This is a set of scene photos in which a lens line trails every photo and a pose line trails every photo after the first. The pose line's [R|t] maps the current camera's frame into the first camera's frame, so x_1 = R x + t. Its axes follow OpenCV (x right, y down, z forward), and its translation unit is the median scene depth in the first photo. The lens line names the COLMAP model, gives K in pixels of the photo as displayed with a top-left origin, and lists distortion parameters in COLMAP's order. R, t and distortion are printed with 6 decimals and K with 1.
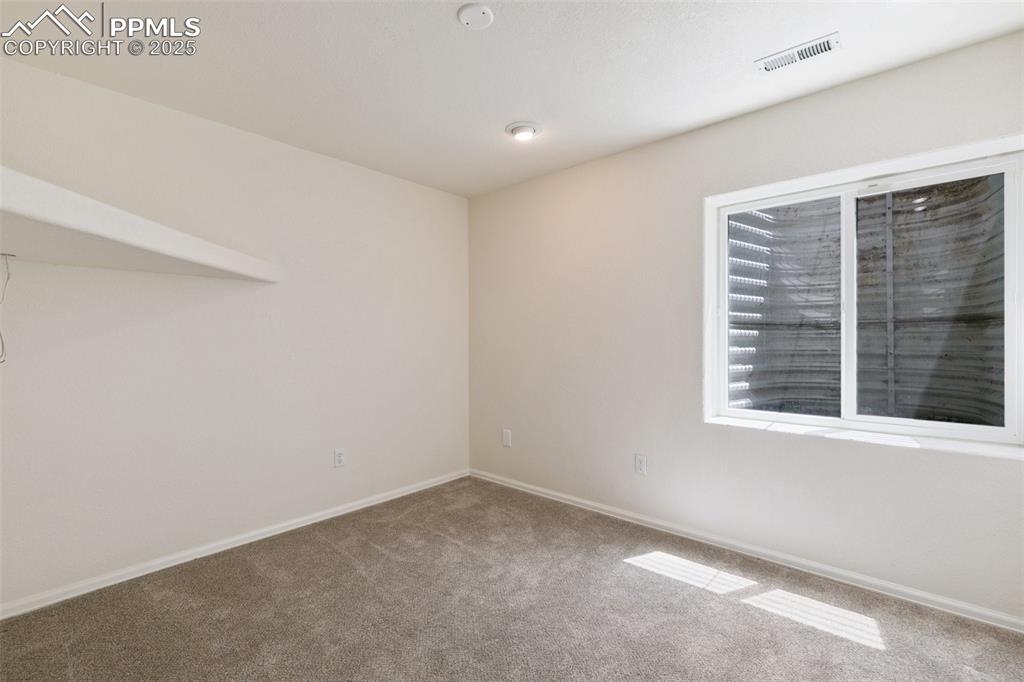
lens RADIAL K [[458.9, 0, 513.8], [0, 458.9, 342.1], [0, 0, 1]] dist [0.001593, -0.000058]
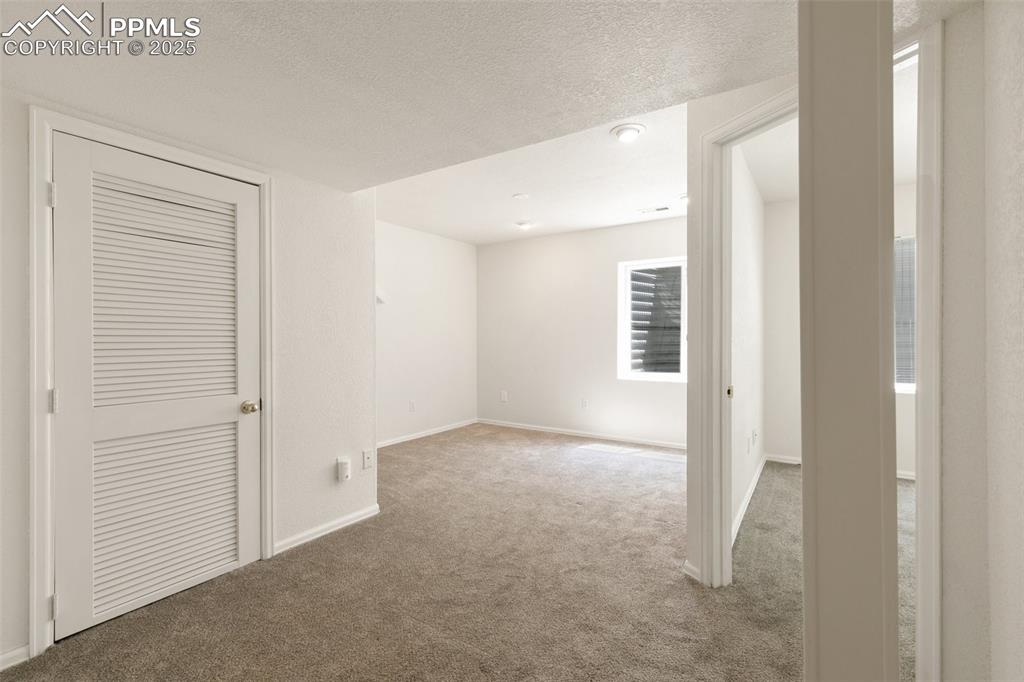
lens RADIAL K [[461.5, 0, 516.6], [0, 461.5, 336.6], [0, 0, 1]] dist [0.000456, -0.000344]
pose [[0.988591, 0.001702, 0.150613, -0.270345], [-0.001105, 0.999991, -0.004046, 0.005807], [-0.150619, 0.003834, 0.988585, -0.773367]]
